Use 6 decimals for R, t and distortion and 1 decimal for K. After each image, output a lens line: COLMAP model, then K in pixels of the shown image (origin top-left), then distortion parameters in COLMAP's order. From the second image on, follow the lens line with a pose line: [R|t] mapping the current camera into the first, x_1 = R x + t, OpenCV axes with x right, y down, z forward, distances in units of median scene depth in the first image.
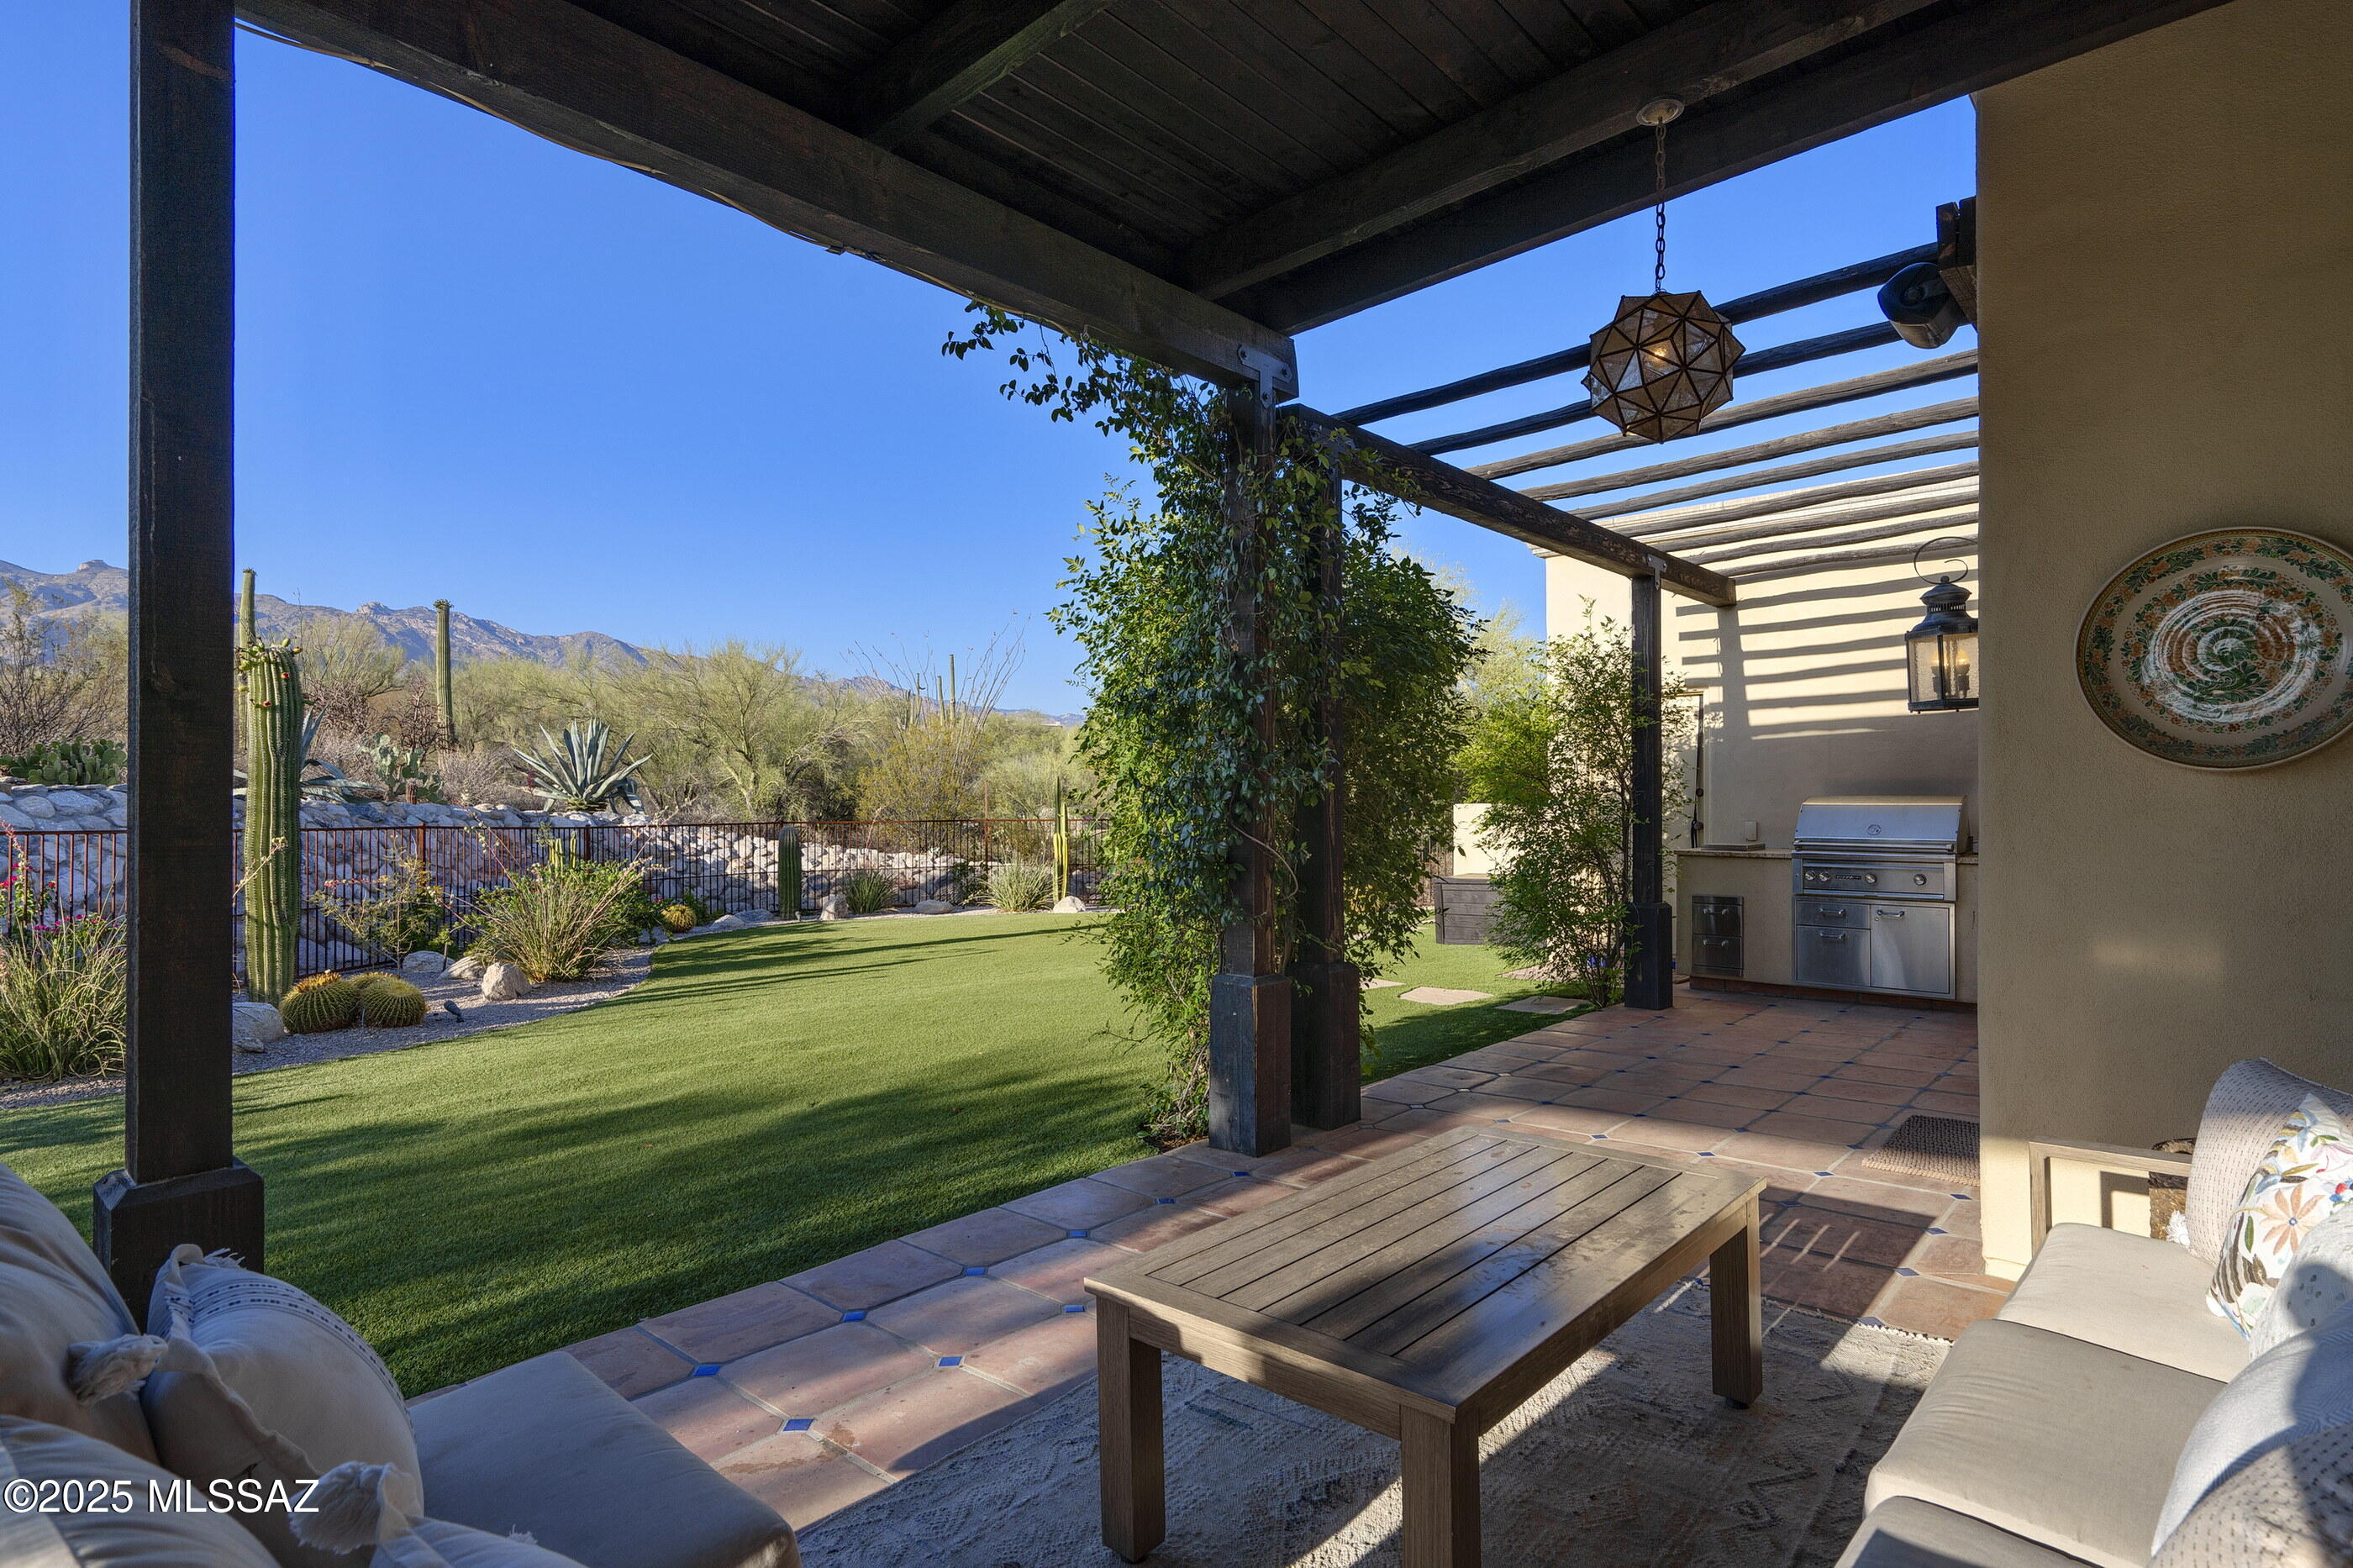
lens RADIAL K [[1203.3, 0, 1174.8], [0, 1203.3, 785.1], [0, 0, 1]] dist [0.000084, -0.000054]
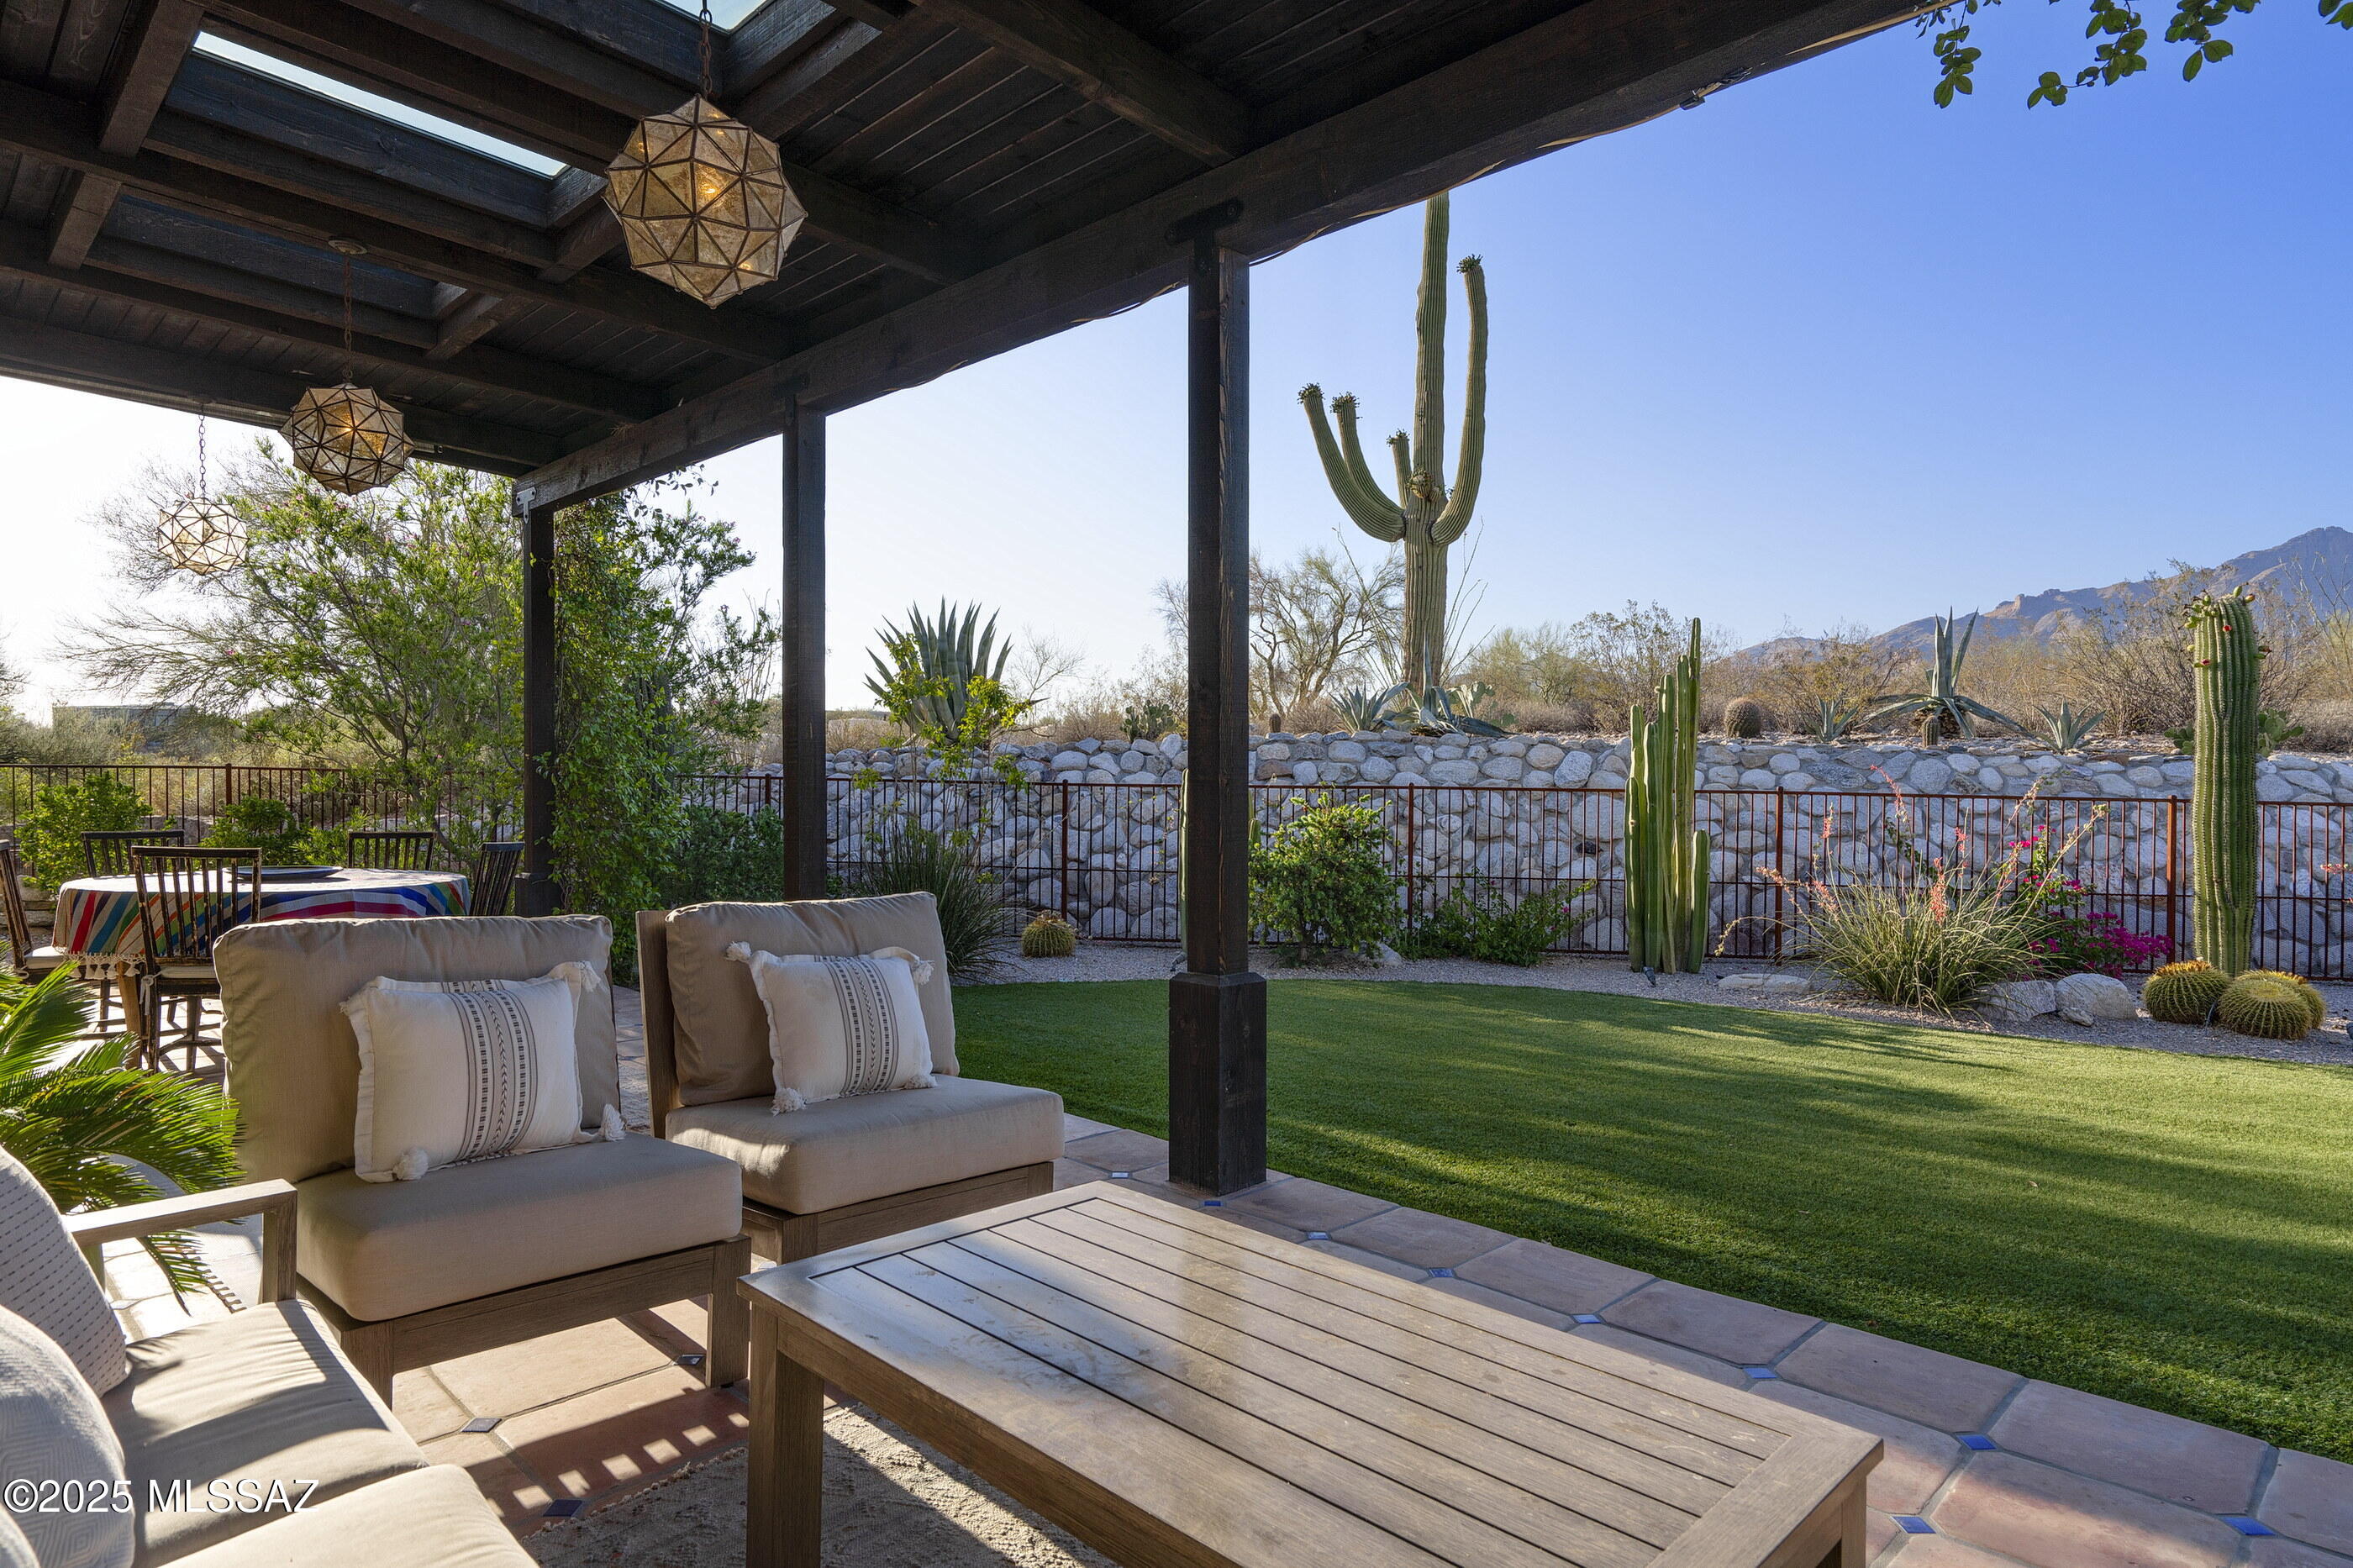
lens RADIAL K [[1283.1, 0, 1176.7], [0, 1283.1, 788.3], [0, 0, 1]] dist [0.003457, 0.000571]
pose [[-0.025530, 0.012771, -0.999592, 0.487914], [0.008952, 0.999881, 0.012546, 0.018409], [0.999634, -0.008628, -0.025641, 0.498890]]
